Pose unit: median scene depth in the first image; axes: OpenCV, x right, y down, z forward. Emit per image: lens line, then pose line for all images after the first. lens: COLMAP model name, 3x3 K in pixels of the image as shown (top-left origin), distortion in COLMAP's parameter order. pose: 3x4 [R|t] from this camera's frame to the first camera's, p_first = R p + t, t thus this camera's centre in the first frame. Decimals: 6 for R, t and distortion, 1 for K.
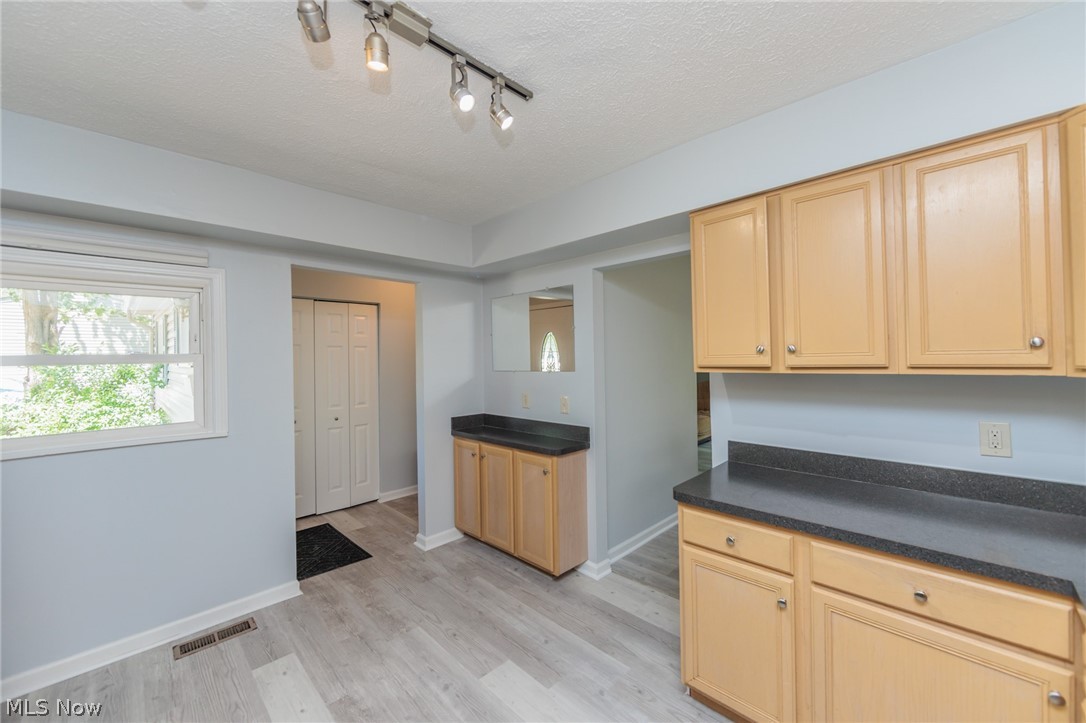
lens RADIAL K [[424.5, 0, 545.9], [0, 424.5, 355.6], [0, 0, 1]] dist [-0.000719, -0.000186]
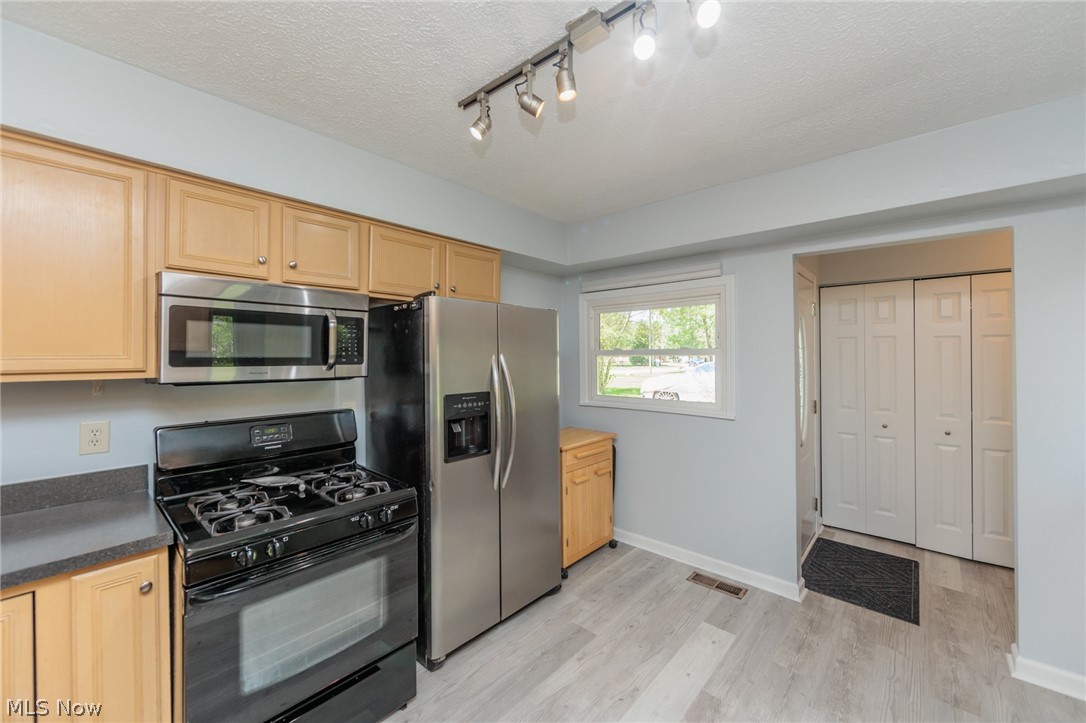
lens RADIAL K [[424.5, 0, 545.9], [0, 424.5, 355.6], [0, 0, 1]] dist [-0.000719, -0.000186]
pose [[0.058898, 0.014867, -0.998153, 0.309713], [0.004217, 0.999876, 0.015142, -0.003081], [0.998255, -0.005101, 0.058828, 0.364151]]
